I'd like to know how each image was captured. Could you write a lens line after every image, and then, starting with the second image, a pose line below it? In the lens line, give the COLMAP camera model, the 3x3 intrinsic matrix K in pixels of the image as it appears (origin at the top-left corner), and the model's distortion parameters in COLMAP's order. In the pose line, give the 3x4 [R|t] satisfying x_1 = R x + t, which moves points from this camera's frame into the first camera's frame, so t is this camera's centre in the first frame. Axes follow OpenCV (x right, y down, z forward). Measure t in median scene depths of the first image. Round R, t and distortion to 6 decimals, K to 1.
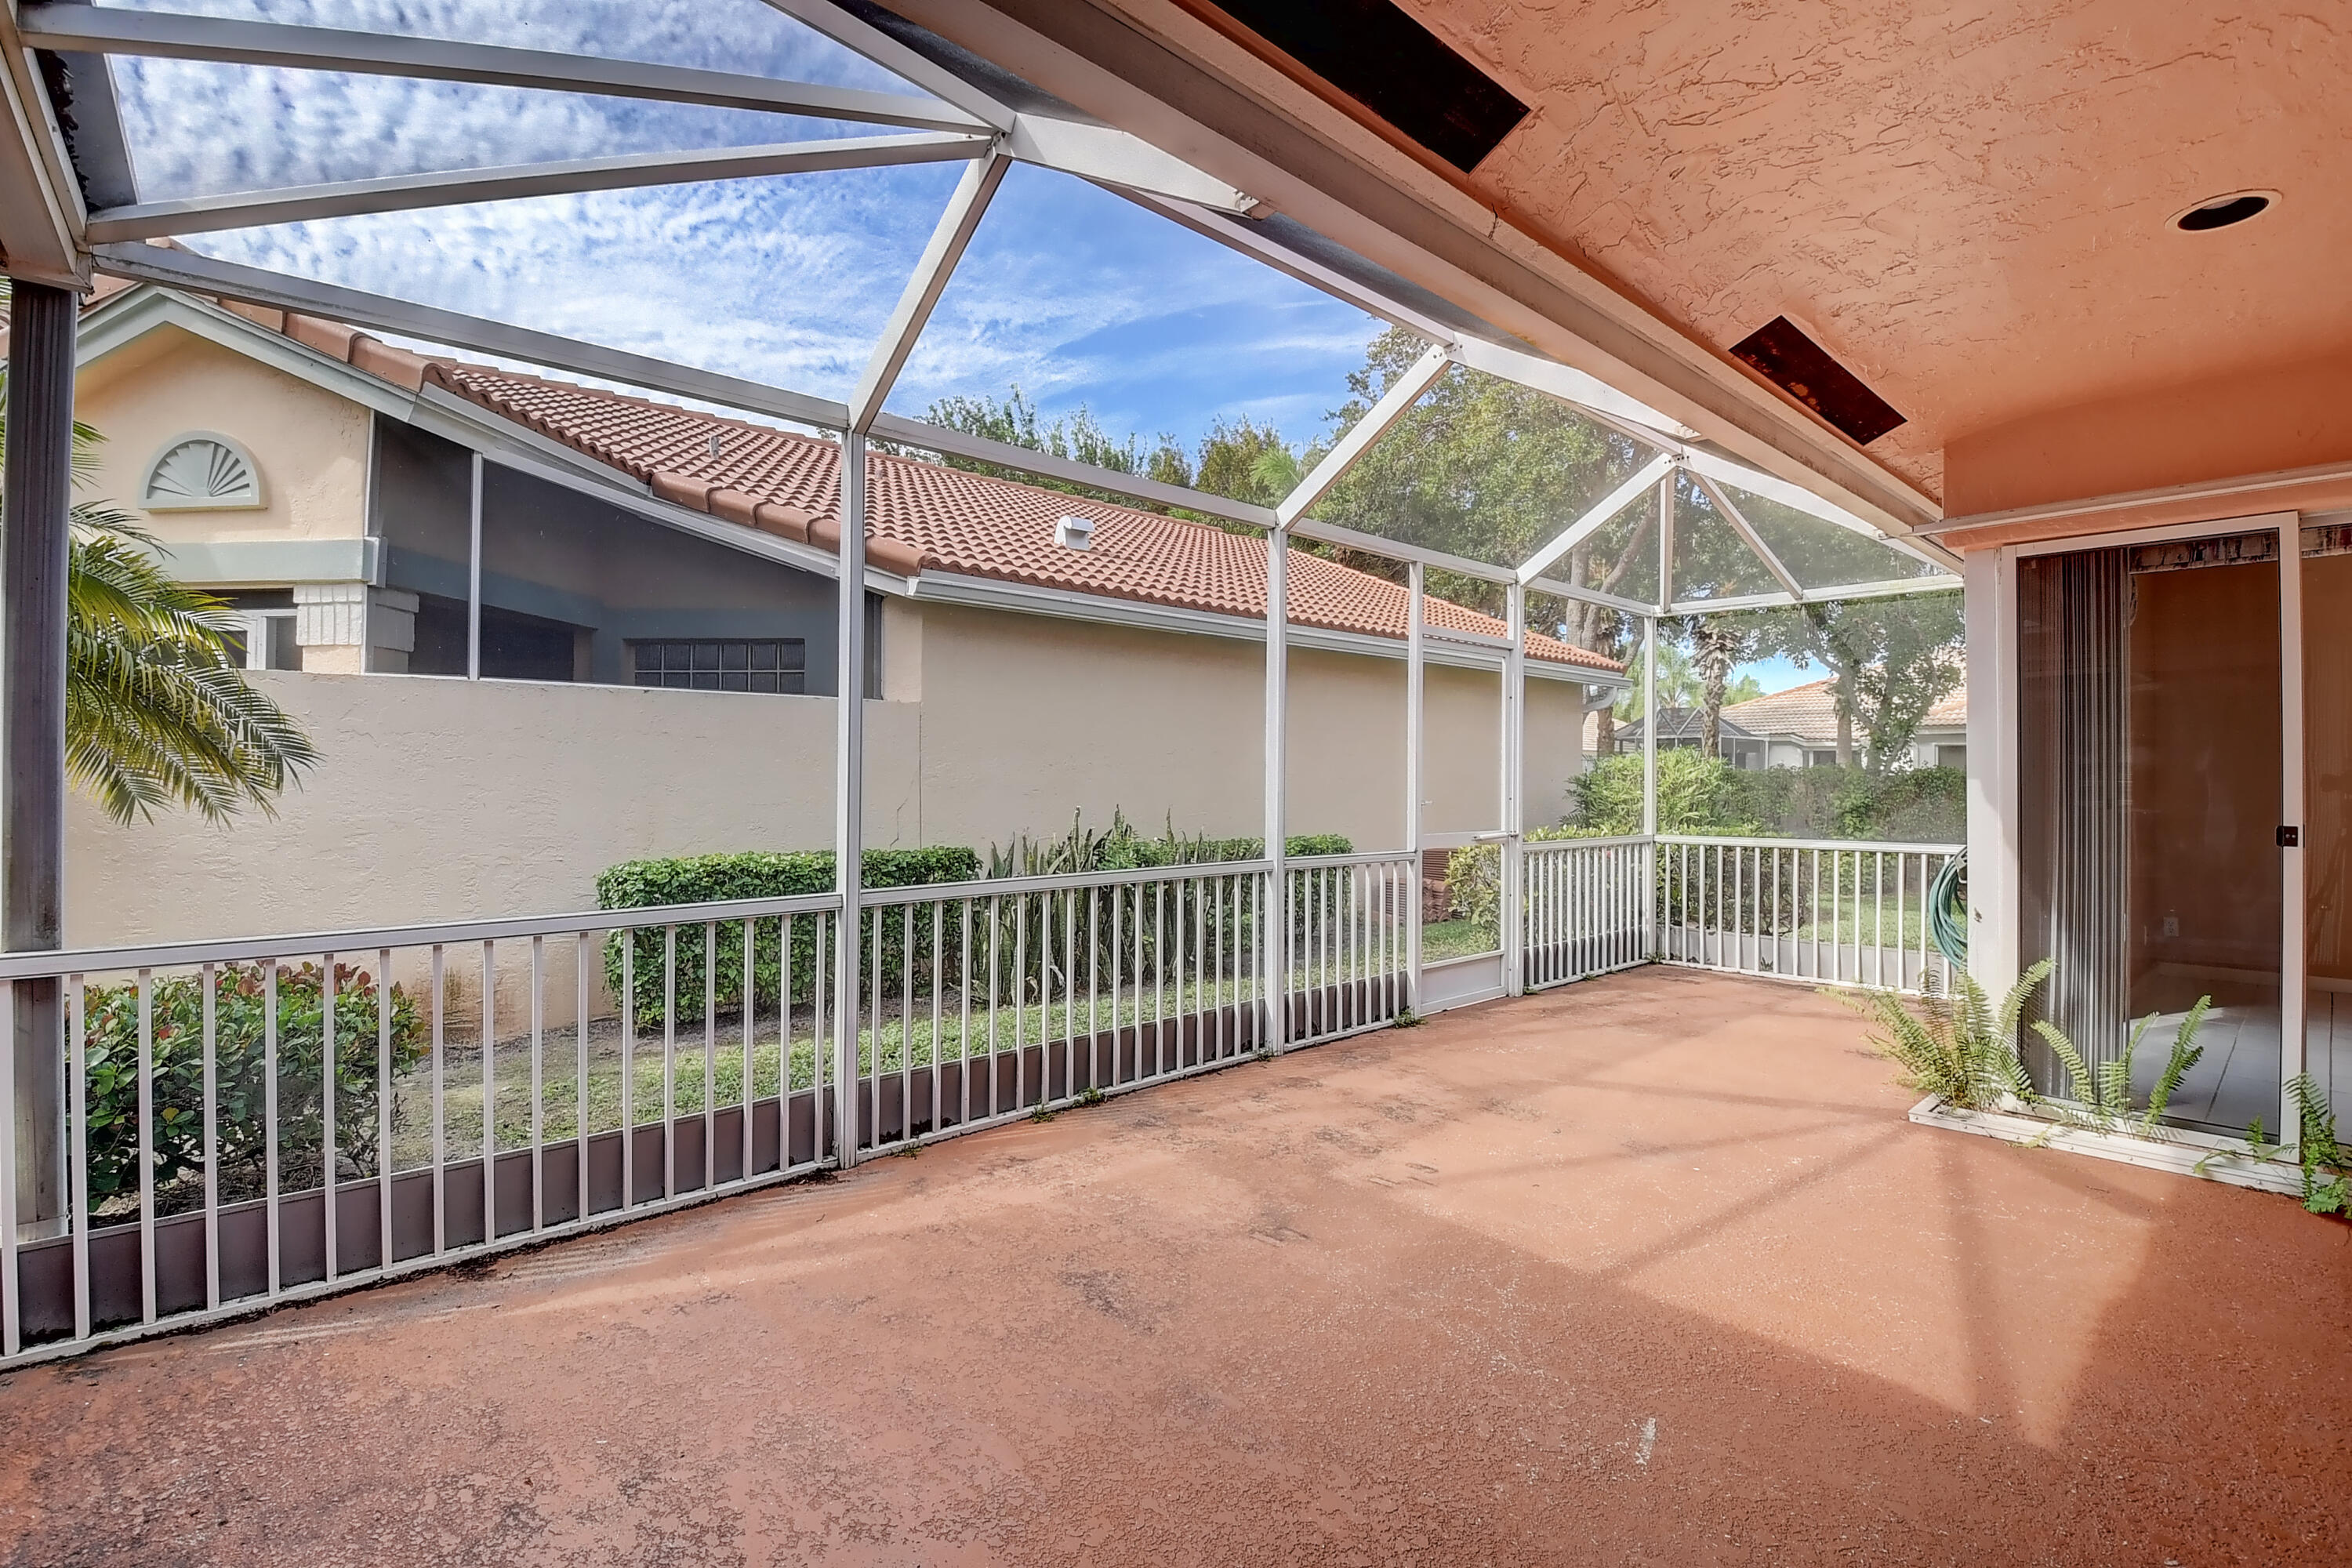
lens RADIAL K [[1024.9, 0, 1174.8], [0, 1024.9, 770.3], [0, 0, 1]] dist [-0.013145, -0.007655]
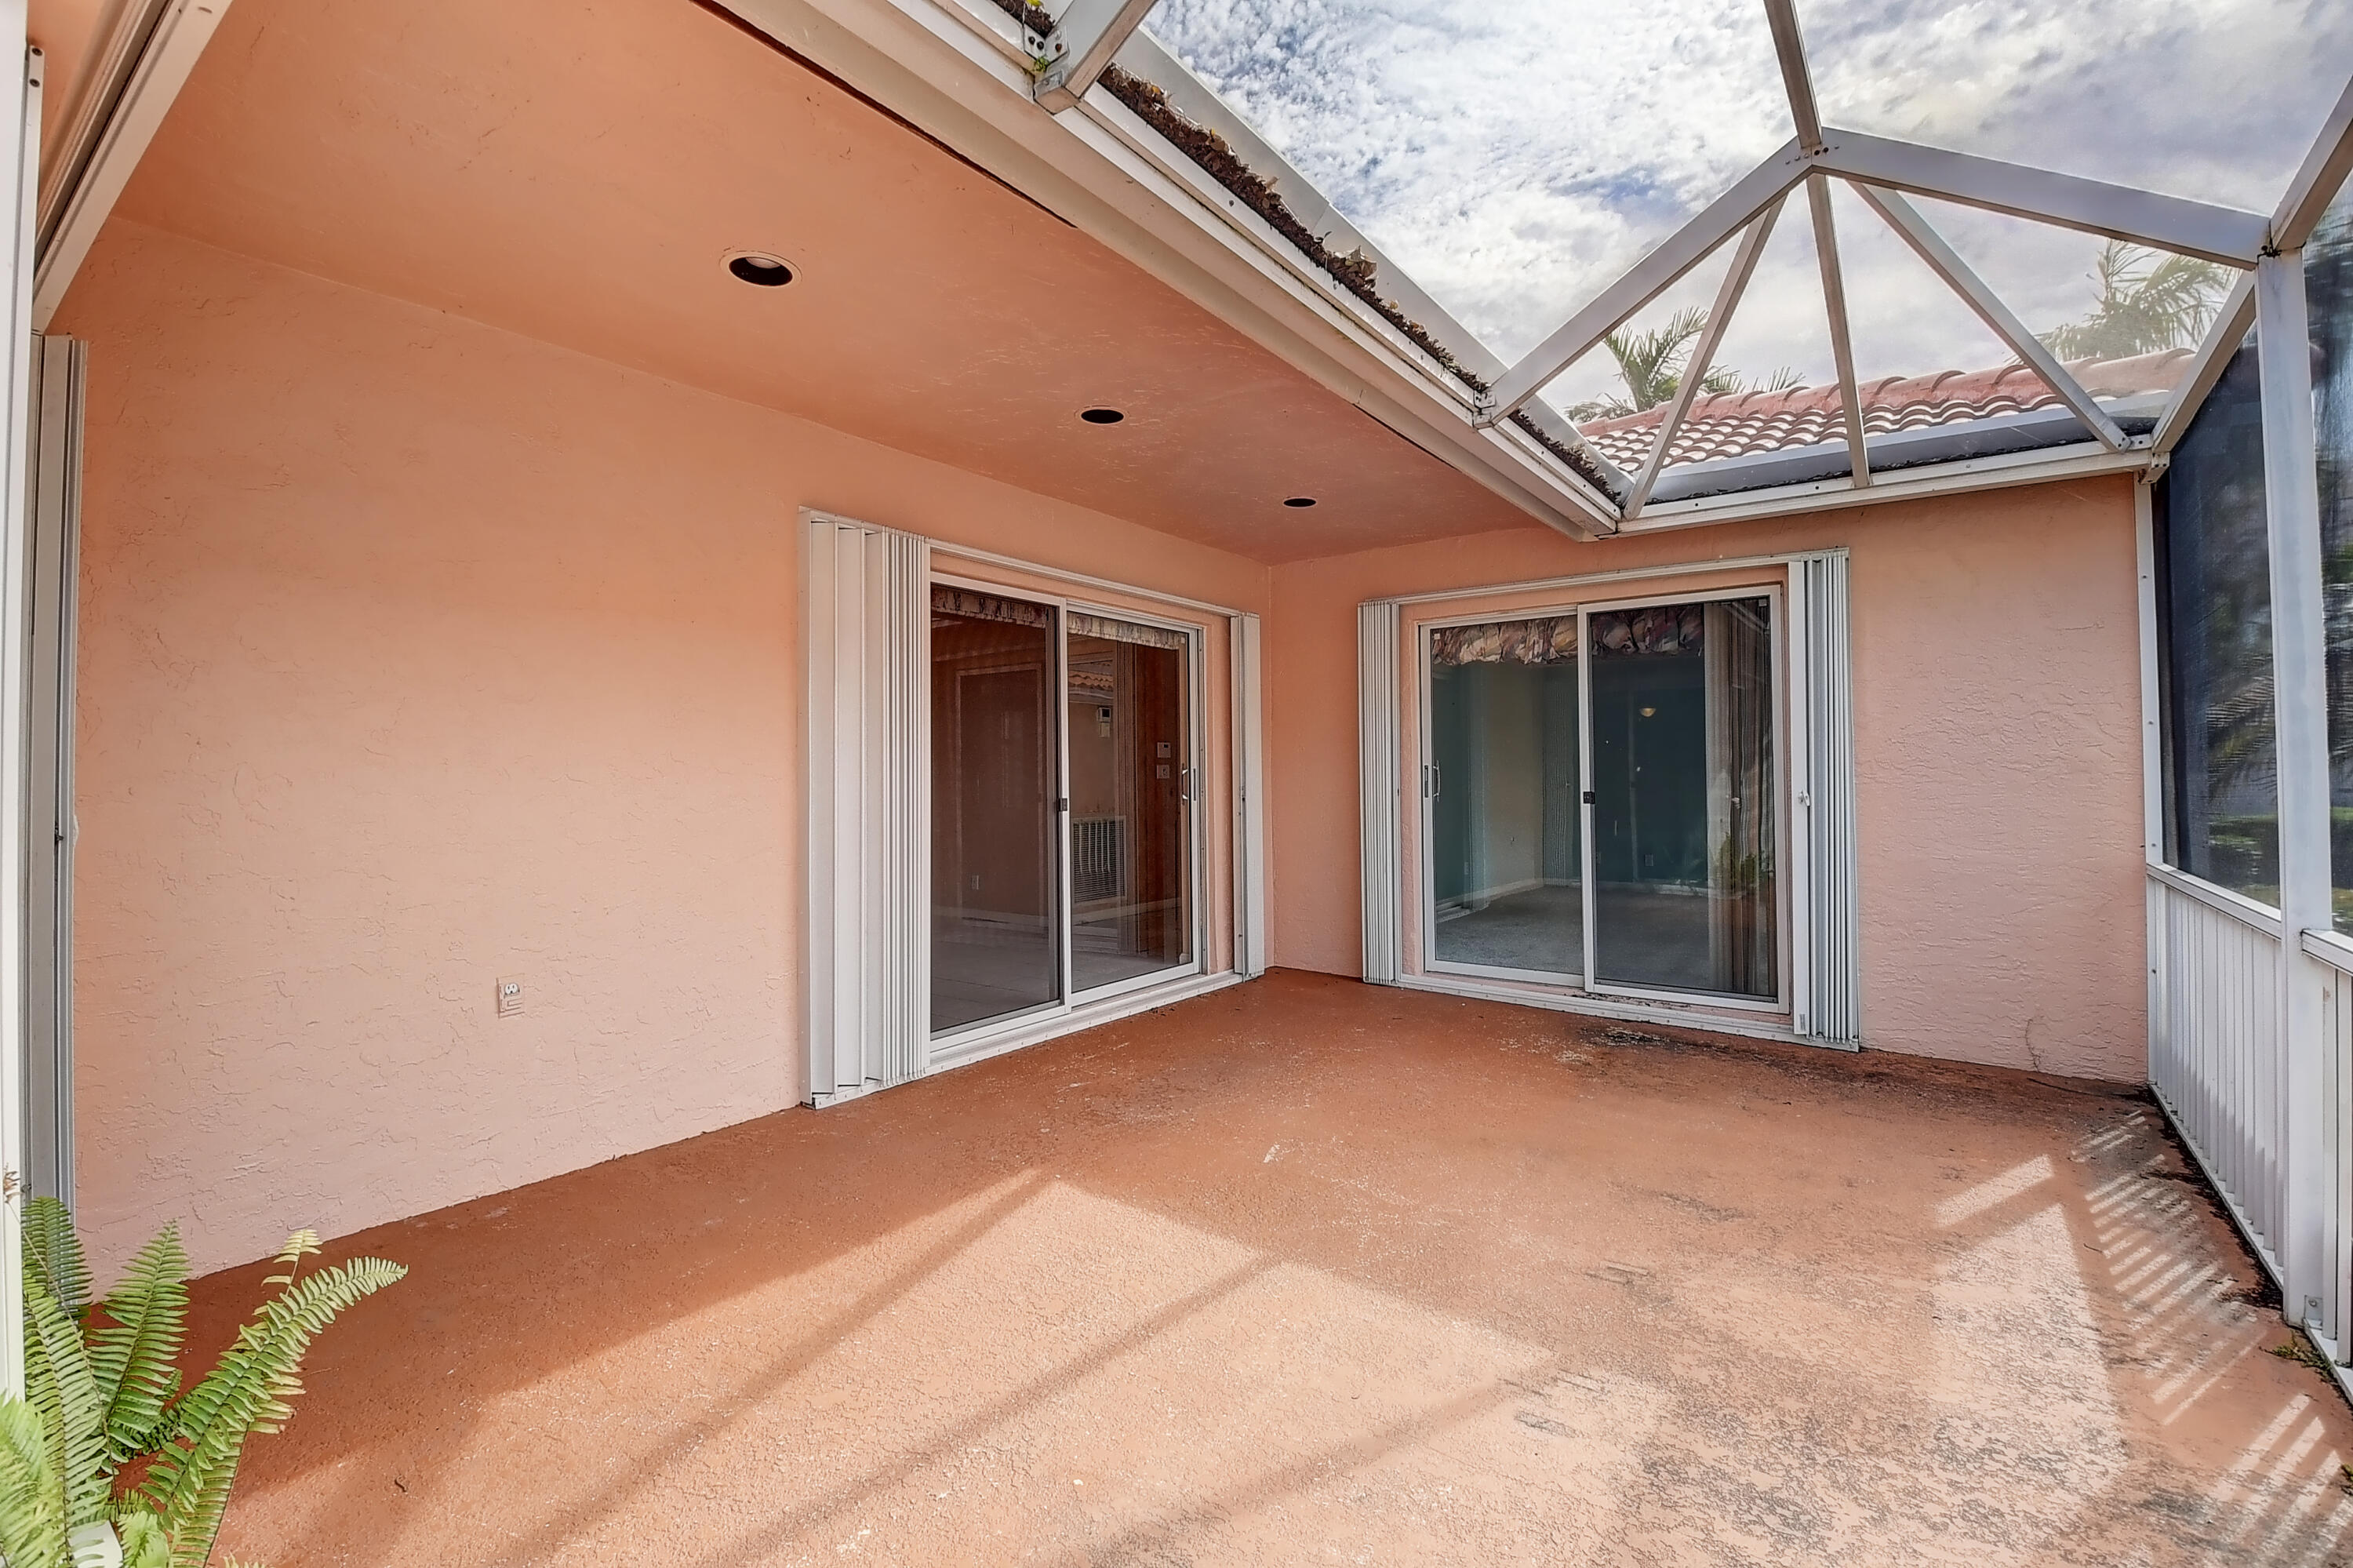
lens RADIAL K [[1025.4, 0, 1178.8], [0, 1025.4, 773.4], [0, 0, 1]] dist [-0.013145, -0.007655]
pose [[-0.975841, -0.002424, -0.218469, 0.636392], [-0.002291, 0.999997, -0.000862, 0.021315], [0.218470, -0.000341, -0.975844, 1.690268]]
